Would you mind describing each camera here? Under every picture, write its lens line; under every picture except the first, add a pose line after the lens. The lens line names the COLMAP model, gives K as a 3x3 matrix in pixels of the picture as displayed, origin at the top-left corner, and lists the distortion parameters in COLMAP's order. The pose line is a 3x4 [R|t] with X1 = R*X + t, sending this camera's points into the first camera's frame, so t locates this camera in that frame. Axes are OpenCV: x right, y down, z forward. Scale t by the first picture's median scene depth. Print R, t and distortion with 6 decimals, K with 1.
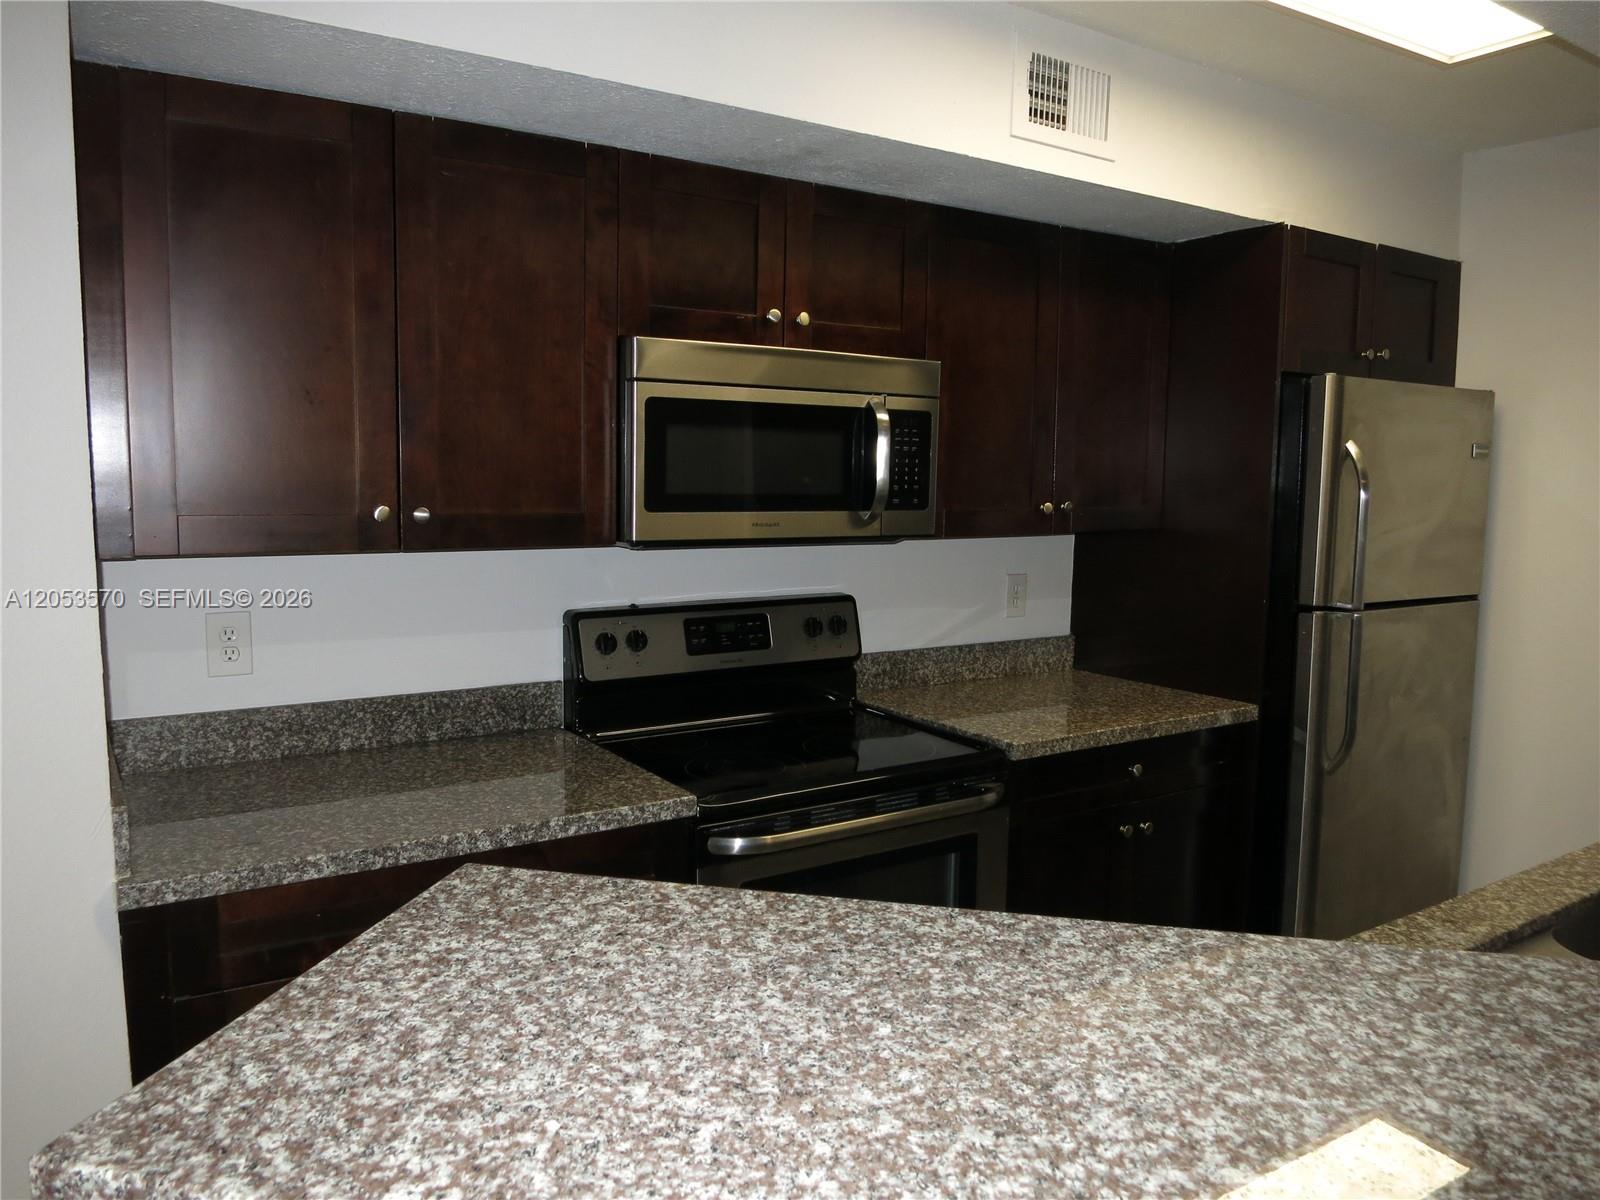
lens RADIAL K [[1143.8, 0, 798.7], [0, 1143.8, 600.8], [0, 0, 1]] dist [-0.033181, -0.005250]
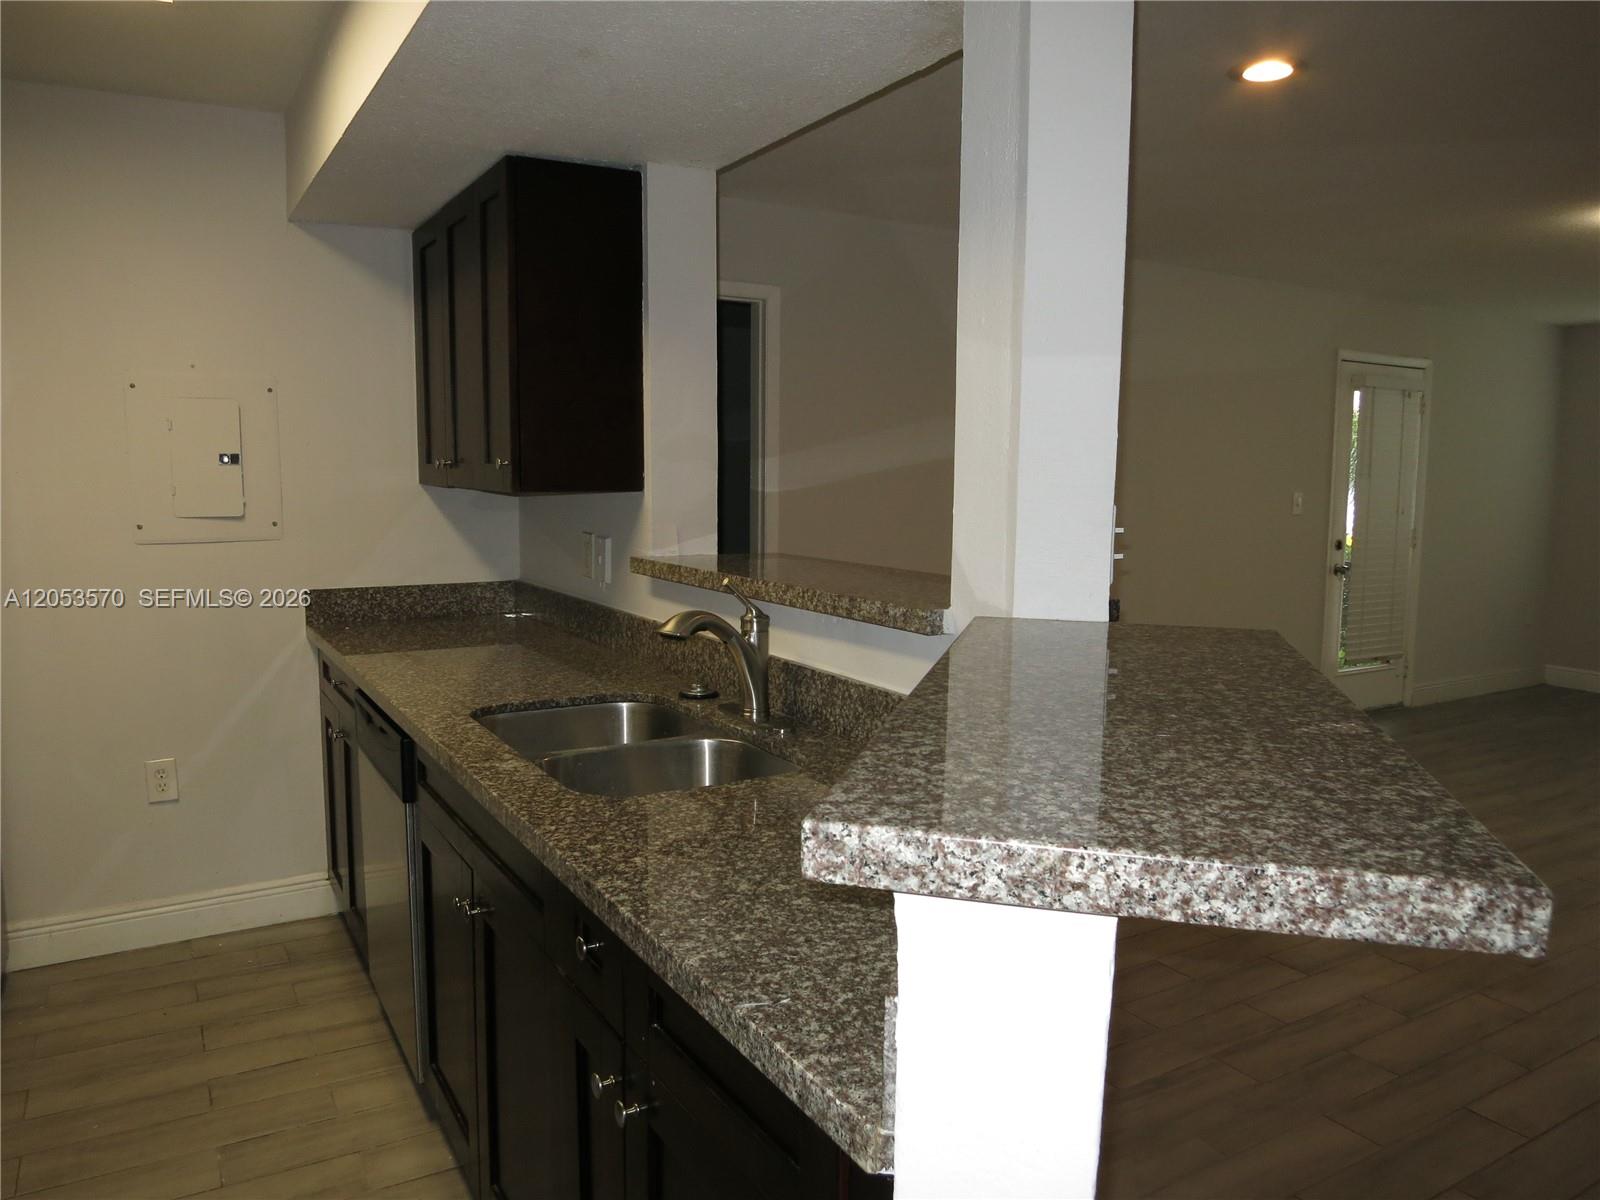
lens RADIAL K [[1143.8, 0, 807.6], [0, 1143.8, 597.9], [0, 0, 1]] dist [-0.033181, -0.005250]
pose [[0.034593, -0.124984, 0.991555, -1.033342], [0.103048, 0.987307, 0.120854, -0.008214], [-0.994075, 0.097997, 0.047034, 0.949922]]
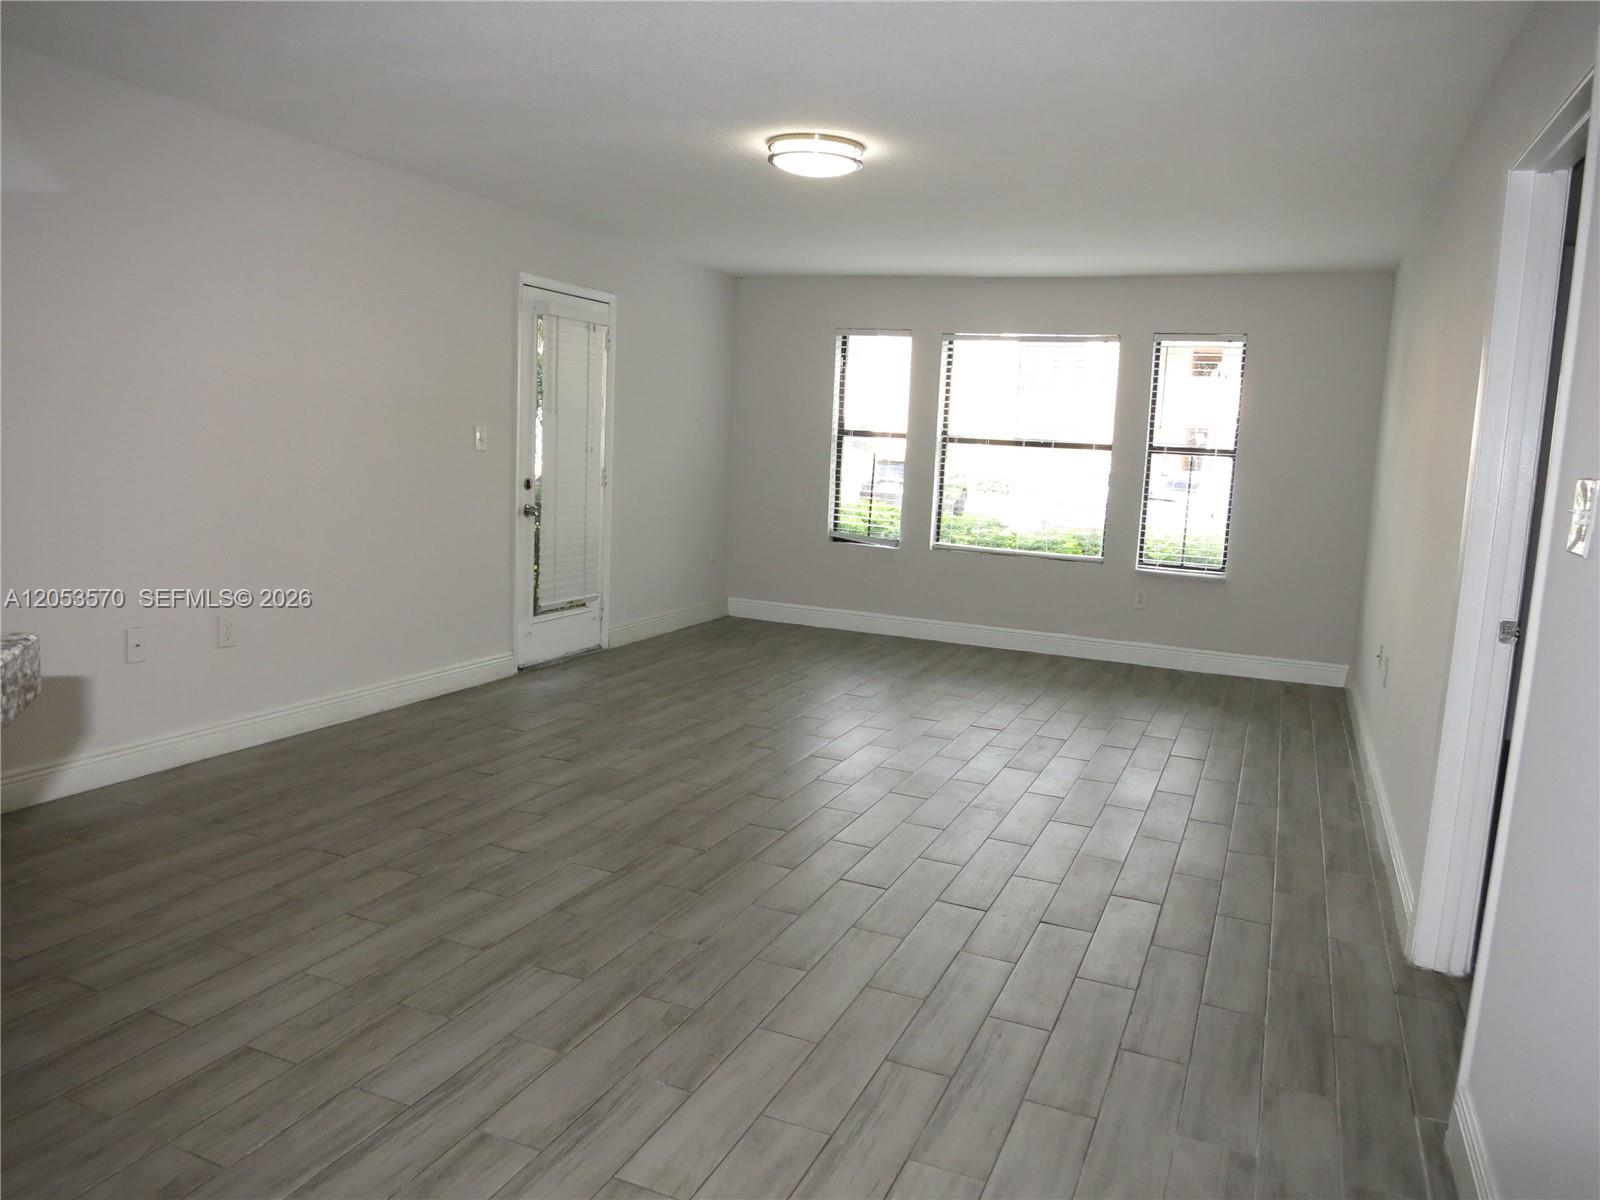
lens RADIAL K [[1143.8, 0, 798.0], [0, 1143.8, 595.4], [0, 0, 1]] dist [-0.033181, -0.005250]
pose [[-0.558704, -0.151364, 0.815438, -0.908014], [0.043240, 0.976552, 0.210897, 0.019764], [-0.828239, 0.153088, -0.539058, 0.850456]]
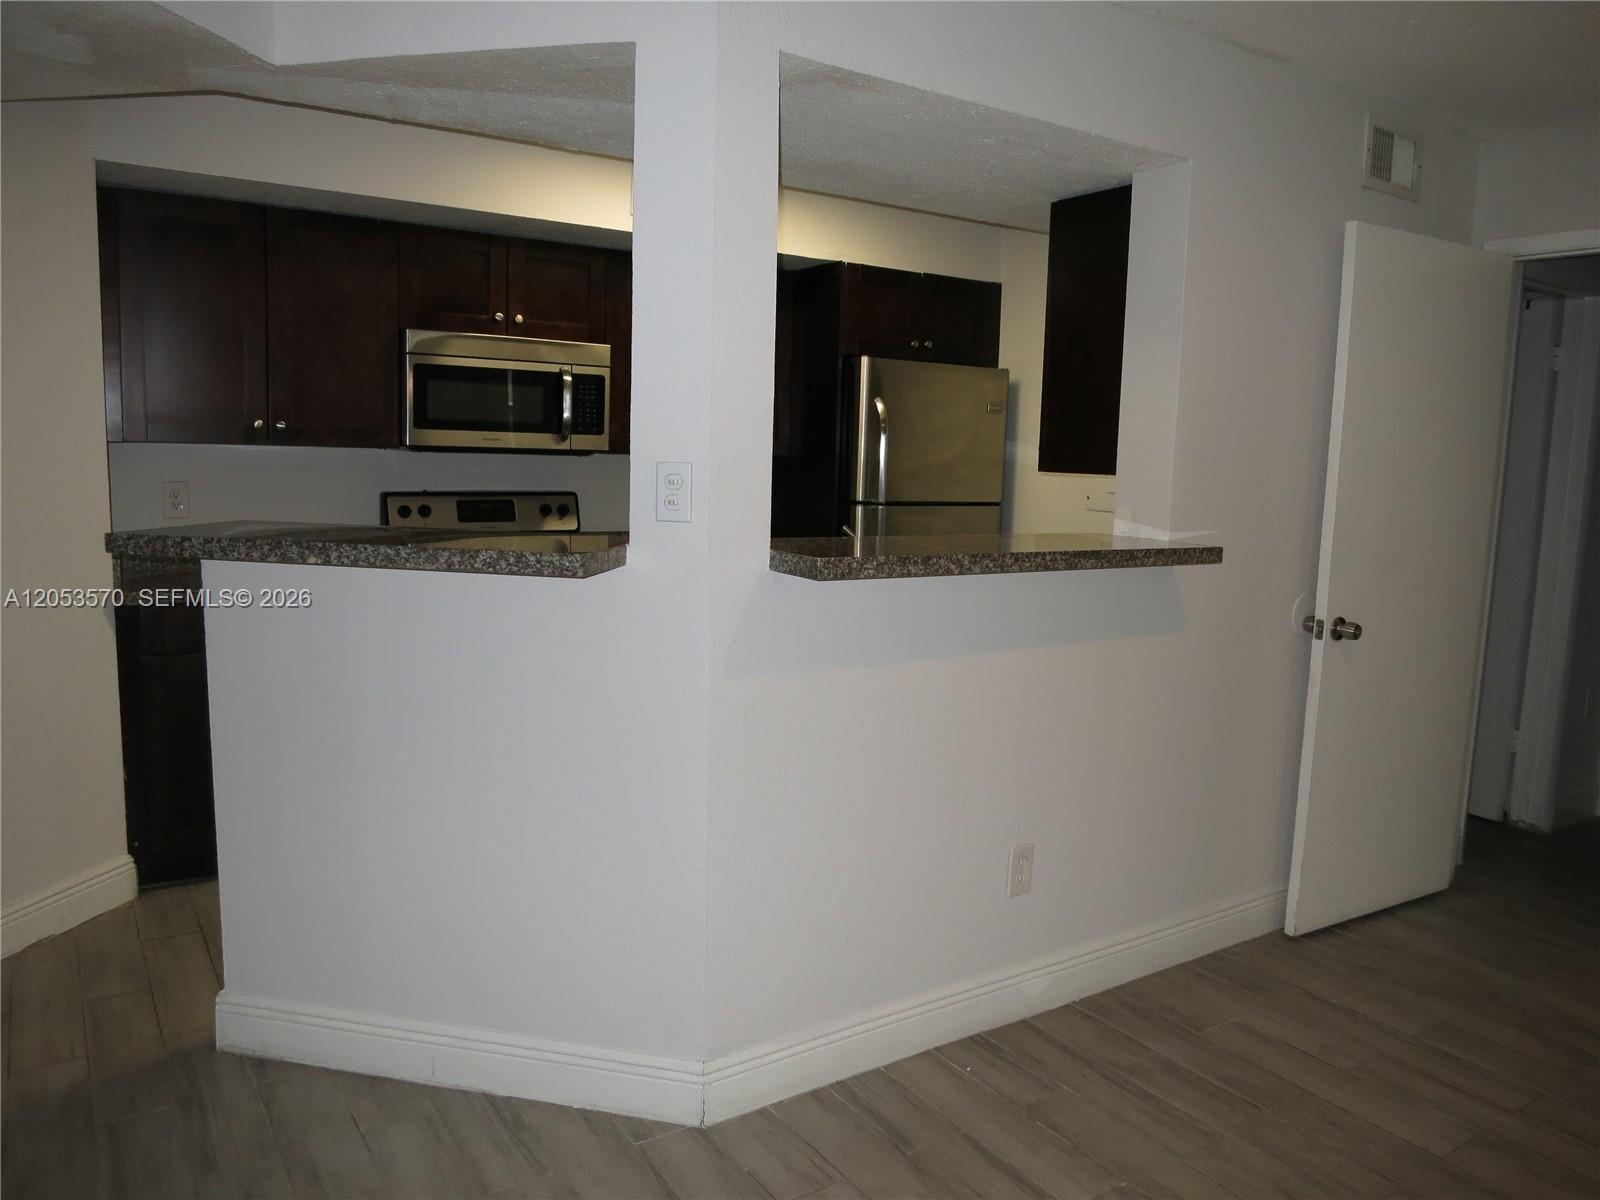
lens RADIAL K [[1143.8, 0, 802.2], [0, 1143.8, 598.2], [0, 0, 1]] dist [-0.033181, -0.005250]
pose [[0.999719, 0.014110, 0.019047, 0.437195], [-0.014413, 0.999770, 0.015854, 0.147820], [-0.018819, -0.016124, 0.999693, -0.775947]]
